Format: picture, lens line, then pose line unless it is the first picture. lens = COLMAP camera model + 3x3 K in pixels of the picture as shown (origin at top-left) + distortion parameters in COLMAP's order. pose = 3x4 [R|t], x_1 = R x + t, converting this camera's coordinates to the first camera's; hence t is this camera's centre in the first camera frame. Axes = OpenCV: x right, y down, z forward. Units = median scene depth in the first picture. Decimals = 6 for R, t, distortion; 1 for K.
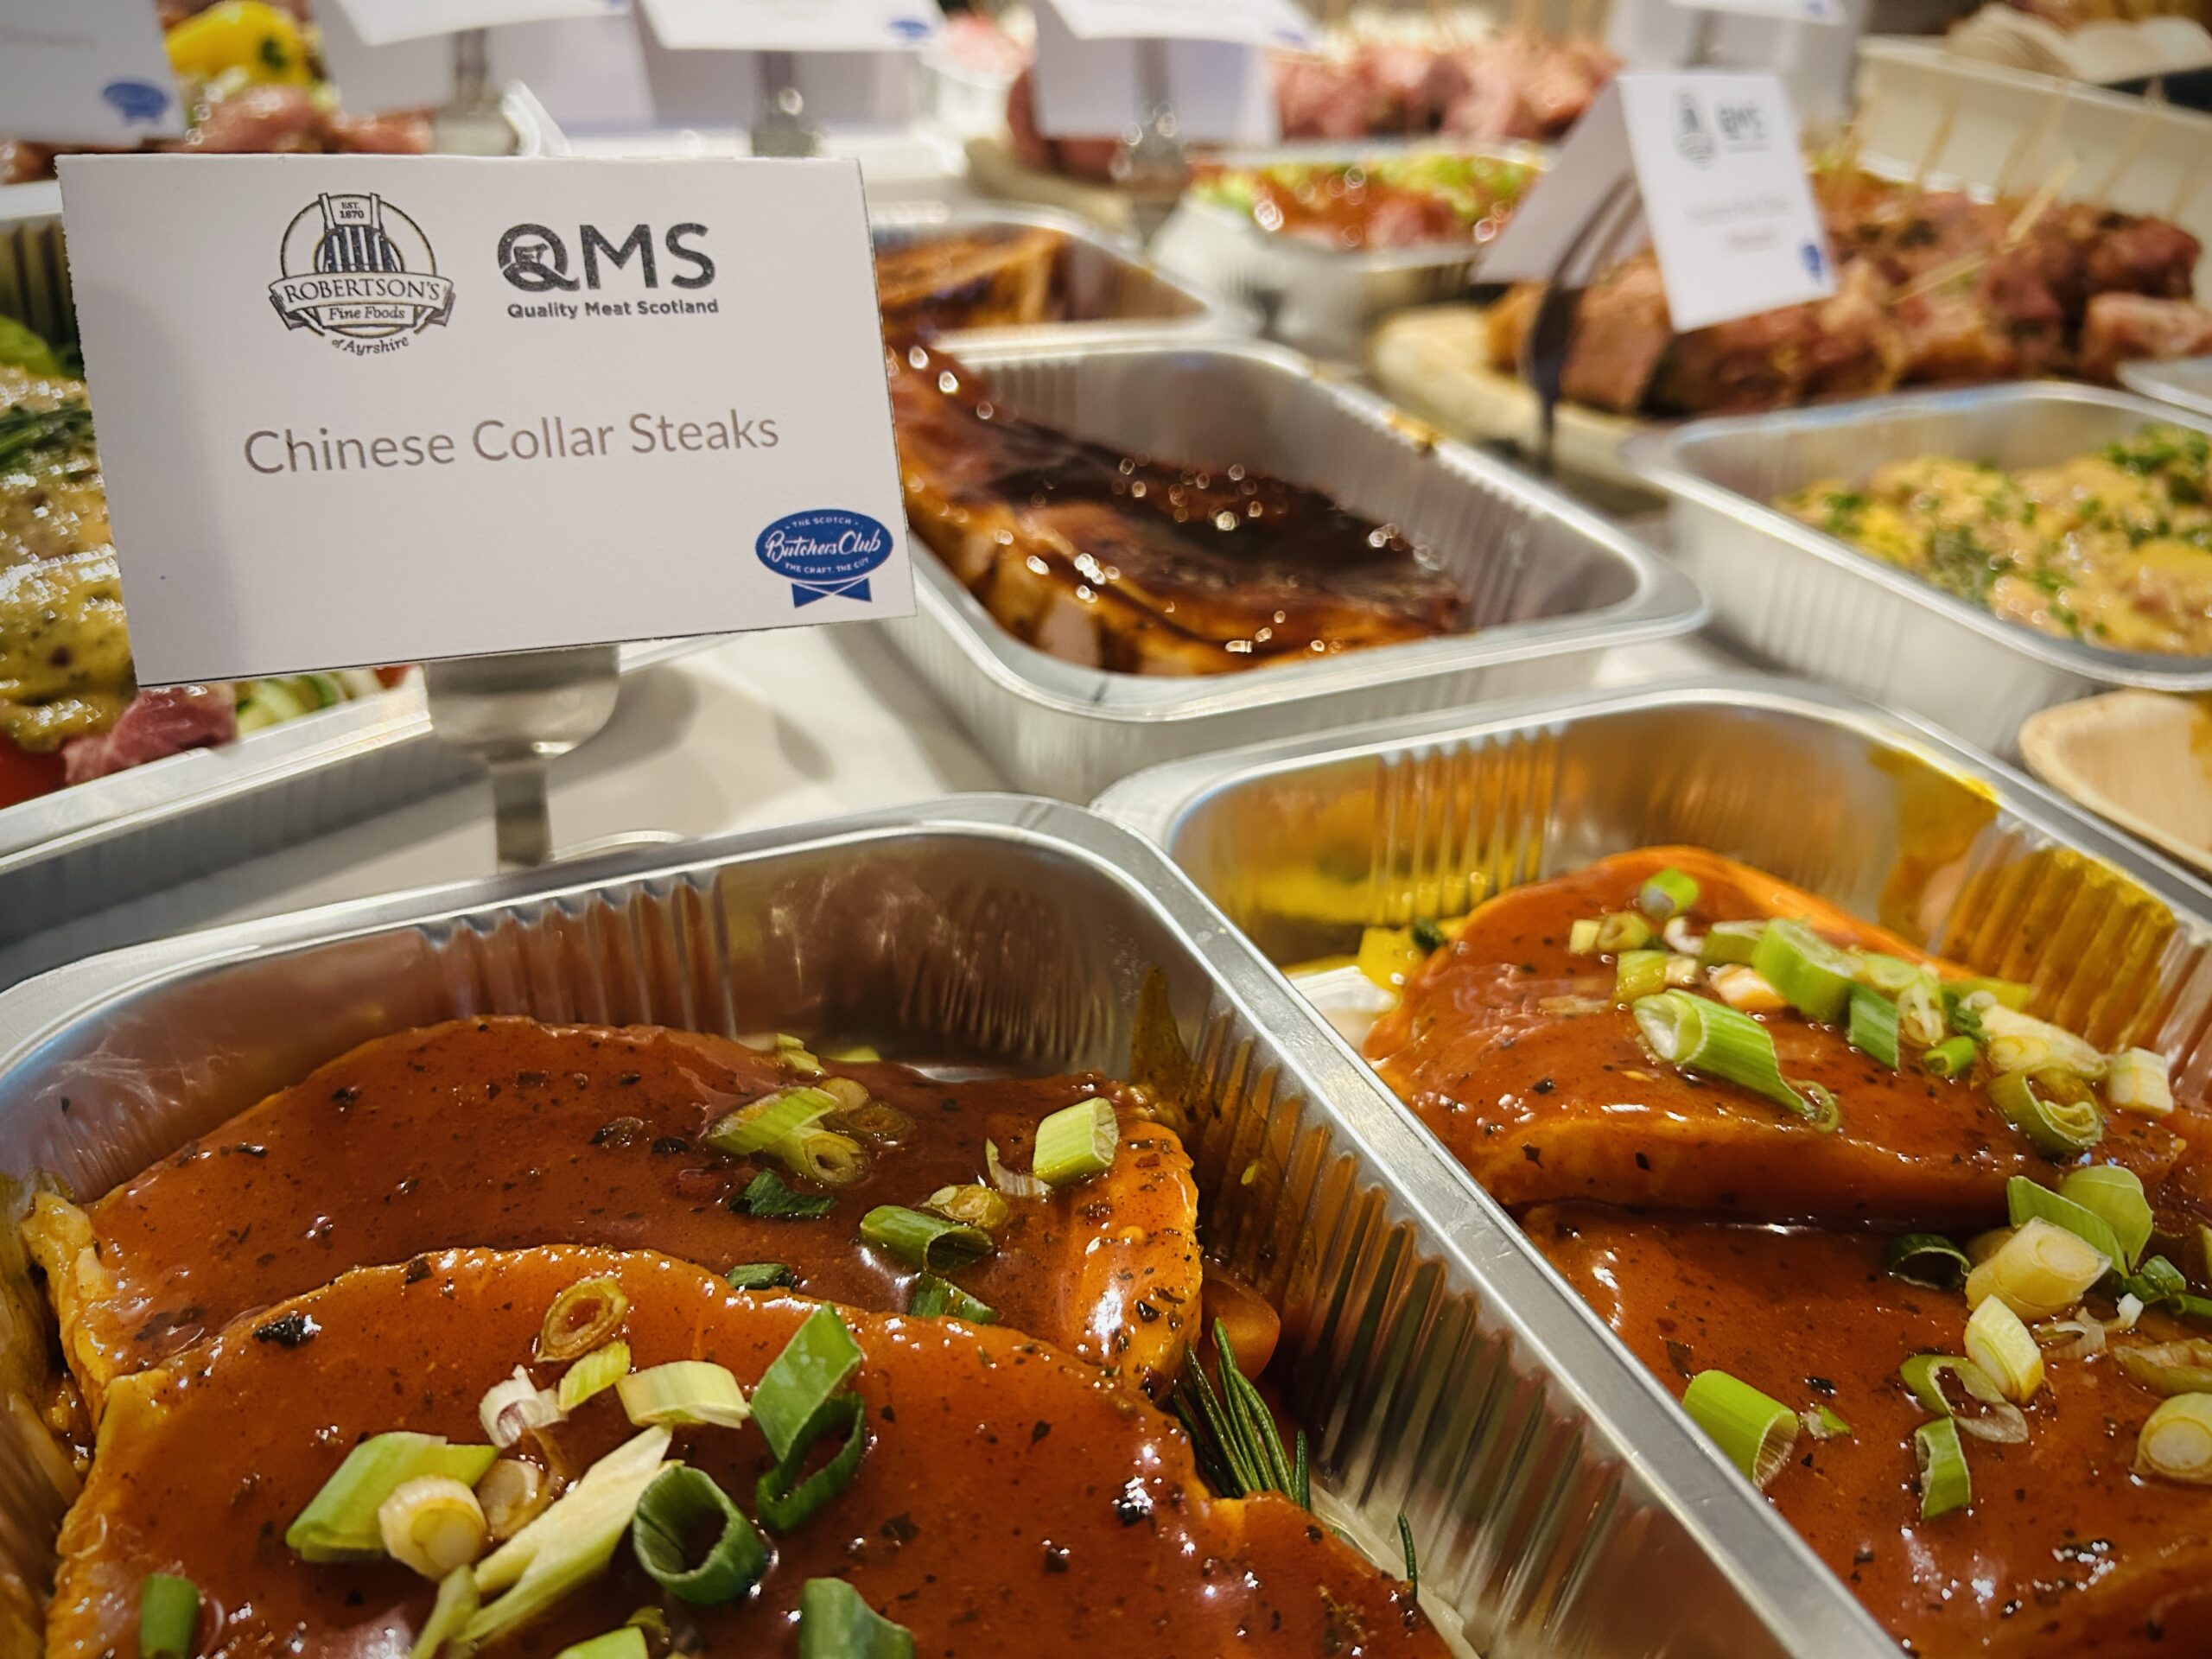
lens RADIAL K [[1677.9, 0, 1105.3], [0, 1677.9, 756.2], [0, 0, 1]] dist [-0.052976, -0.001428]
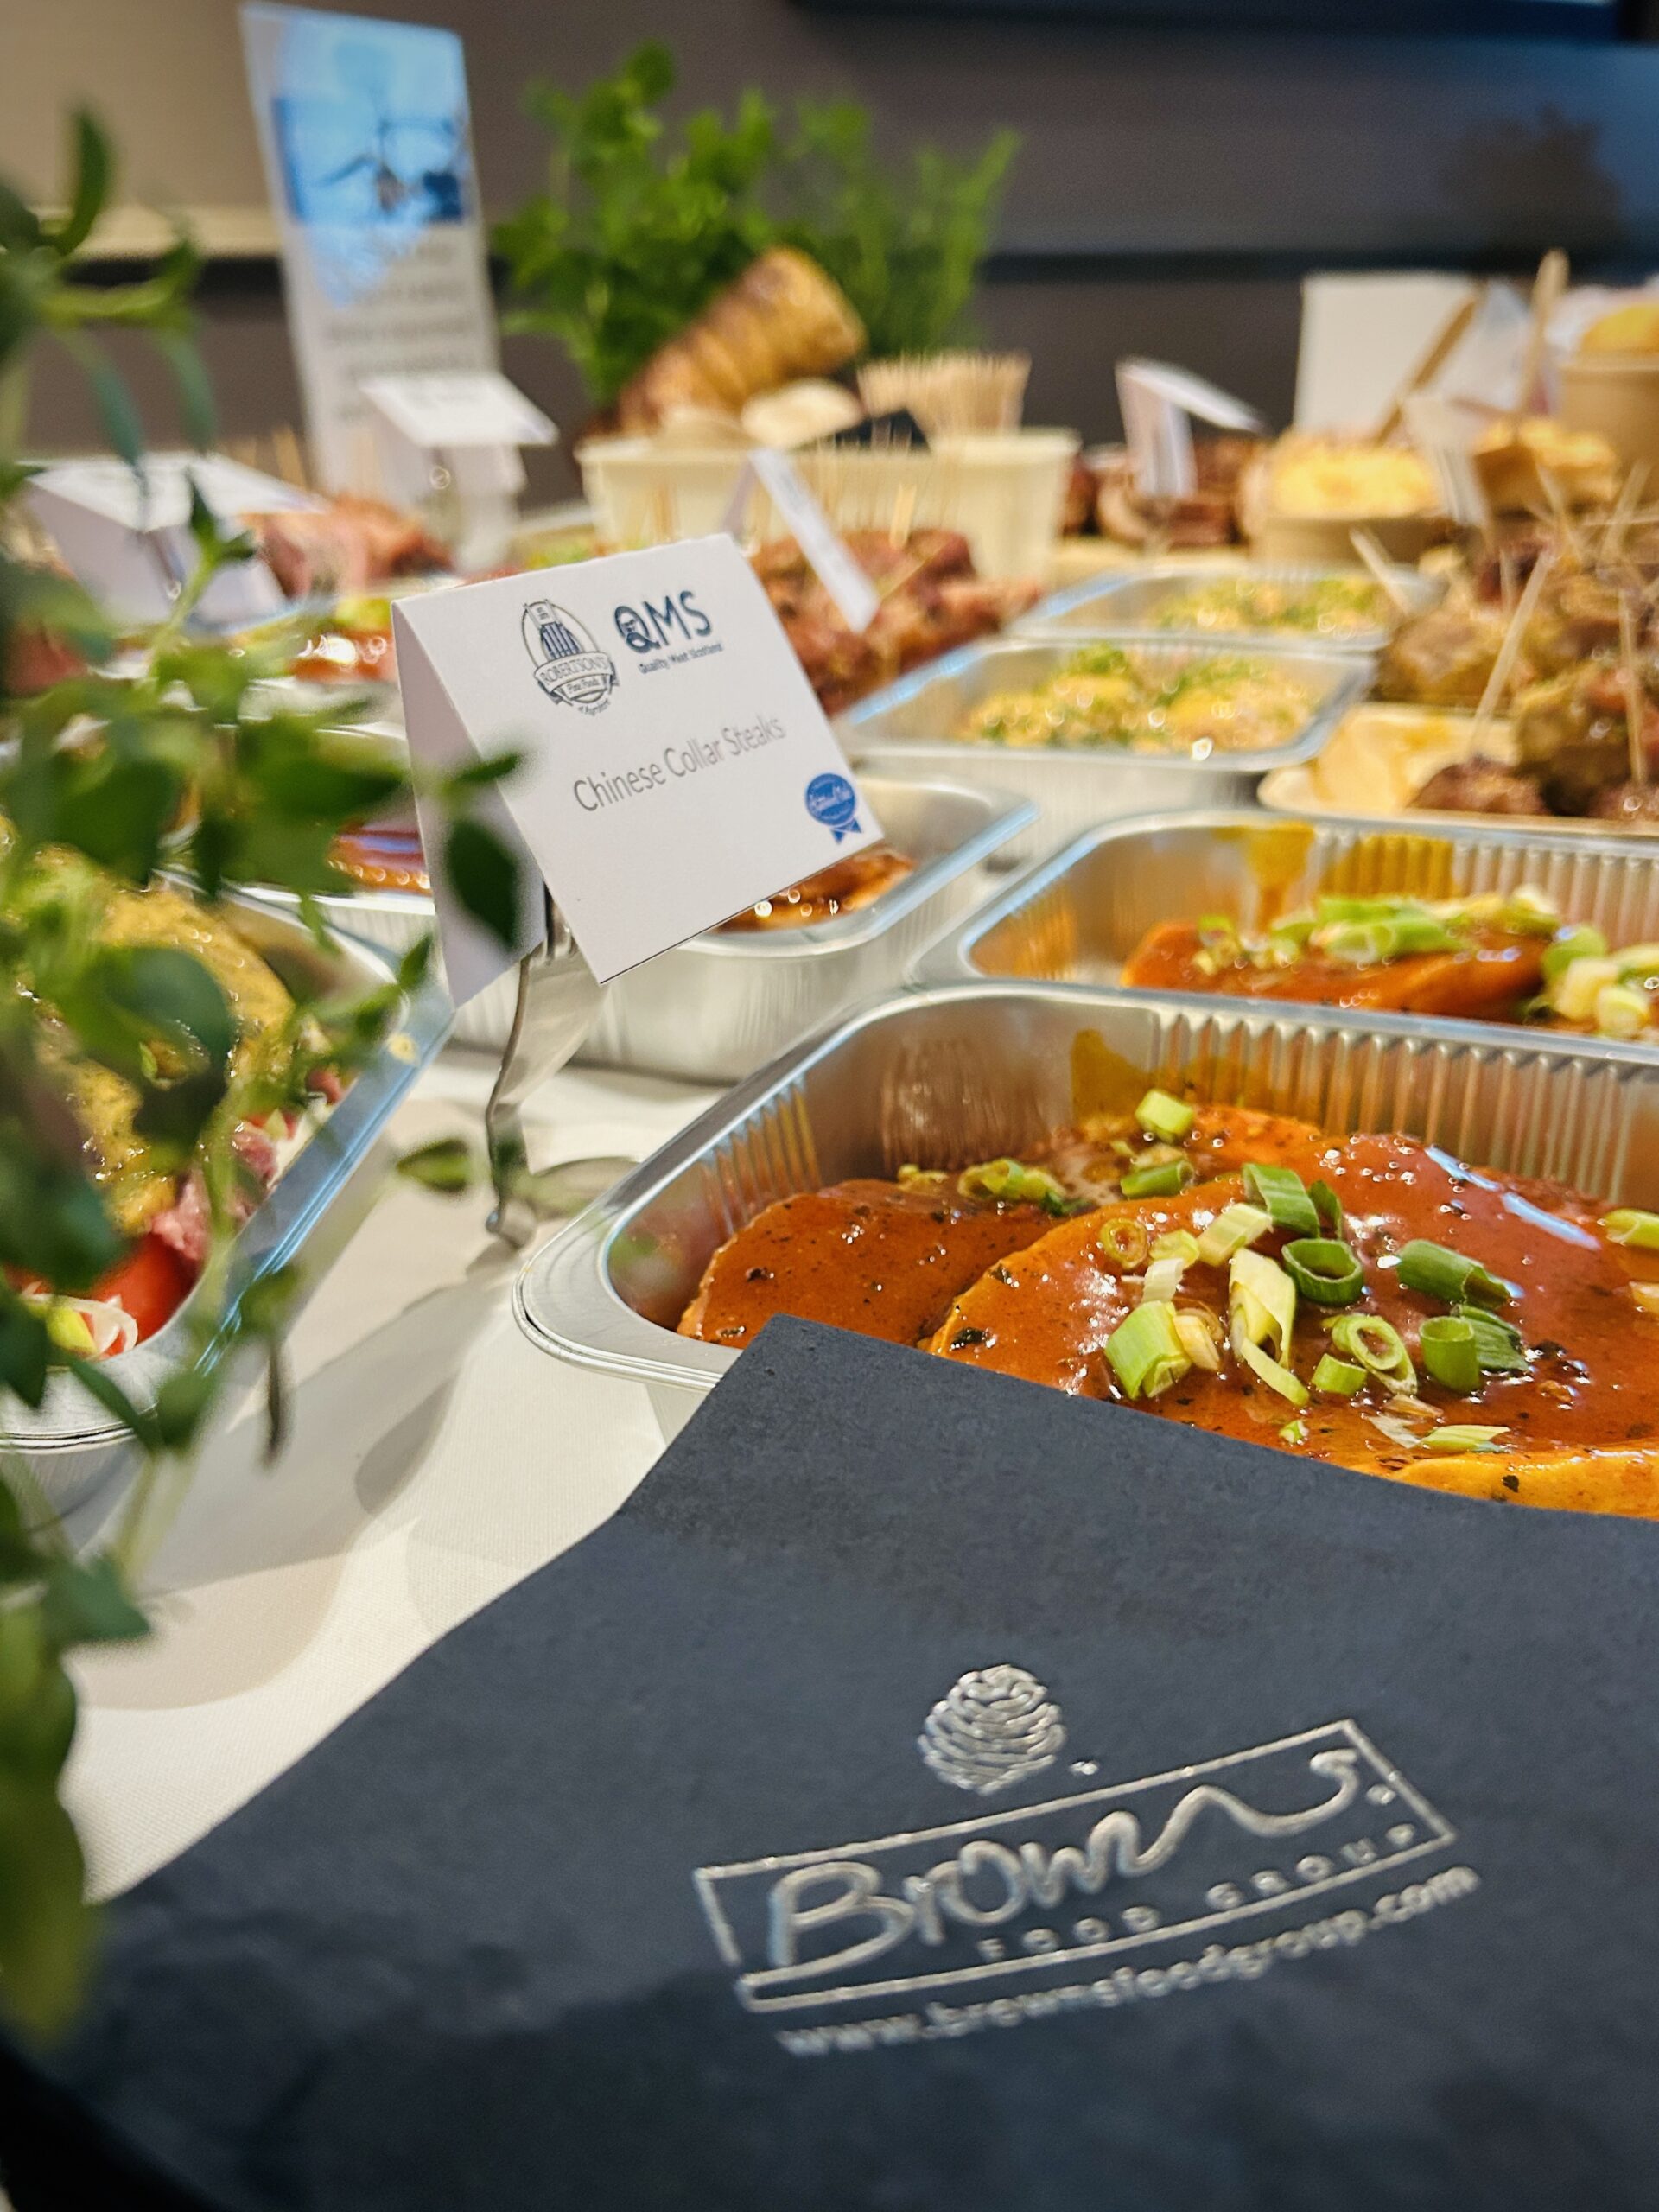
lens RADIAL K [[1677.9, 0, 829.5], [0, 1677.9, 1106.0], [0, 0, 1]] dist [-0.052976, -0.001428]
pose [[0.798843, -0.363060, 0.479622, -0.979738], [0.397341, 0.917098, 0.032419, 0.062619], [-0.451631, 0.164676, 0.876876, -0.161091]]
